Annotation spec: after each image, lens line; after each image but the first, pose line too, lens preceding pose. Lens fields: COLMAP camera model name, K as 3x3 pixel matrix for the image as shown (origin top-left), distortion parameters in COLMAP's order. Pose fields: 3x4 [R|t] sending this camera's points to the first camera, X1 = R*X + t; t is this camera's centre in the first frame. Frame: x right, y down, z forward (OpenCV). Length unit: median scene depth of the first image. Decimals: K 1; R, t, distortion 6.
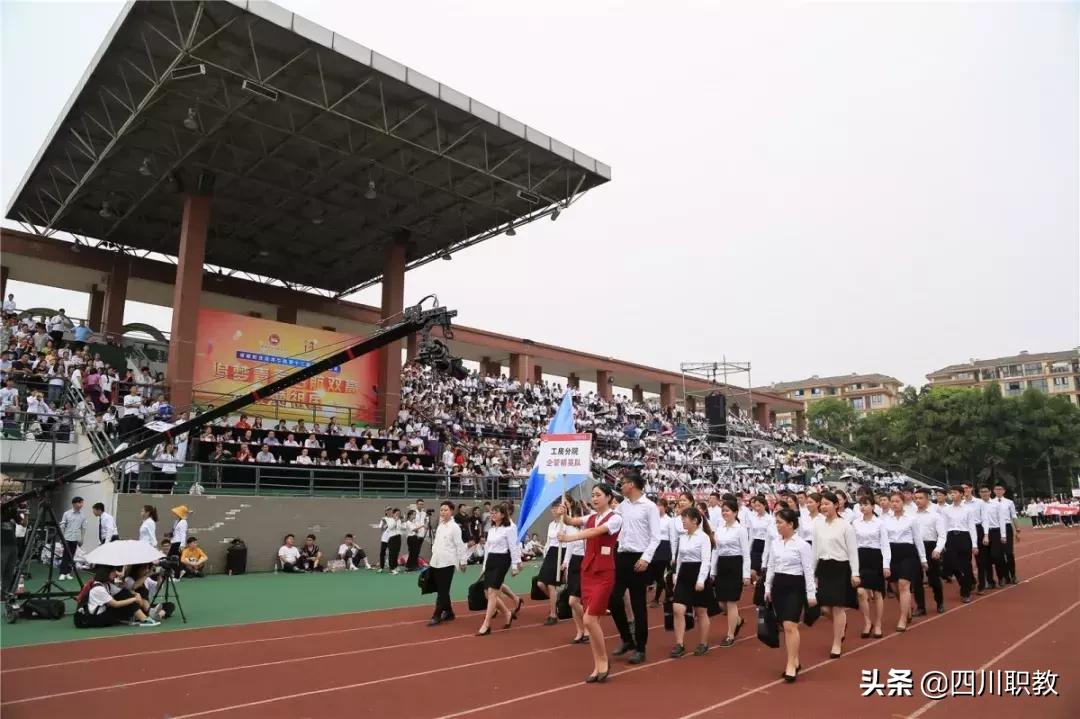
lens RADIAL K [[721.2, 0, 522.6], [0, 721.2, 354.7], [0, 0, 1]] dist [-0.102764, 0.059135]
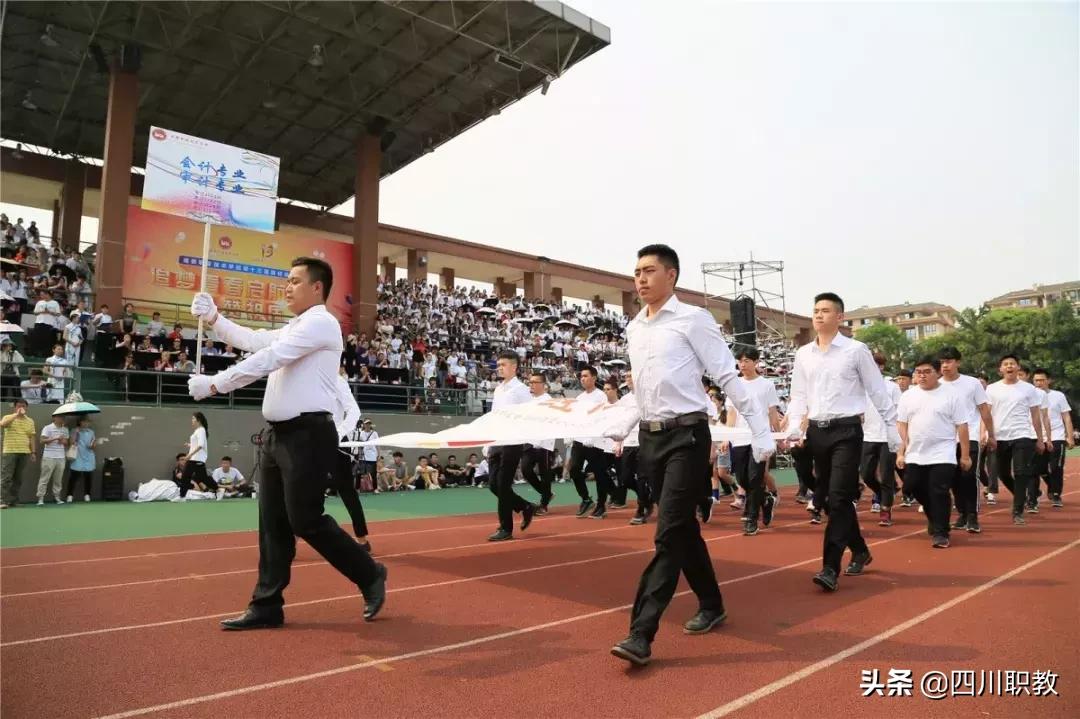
lens RADIAL K [[721.2, 0, 522.6], [0, 721.2, 354.7], [0, 0, 1]] dist [-0.102764, 0.059135]
pose [[0.997836, -0.021417, -0.062160, 0.041719], [0.026383, 0.996430, 0.080192, 0.034196], [0.060221, -0.081659, 0.994839, 0.088213]]
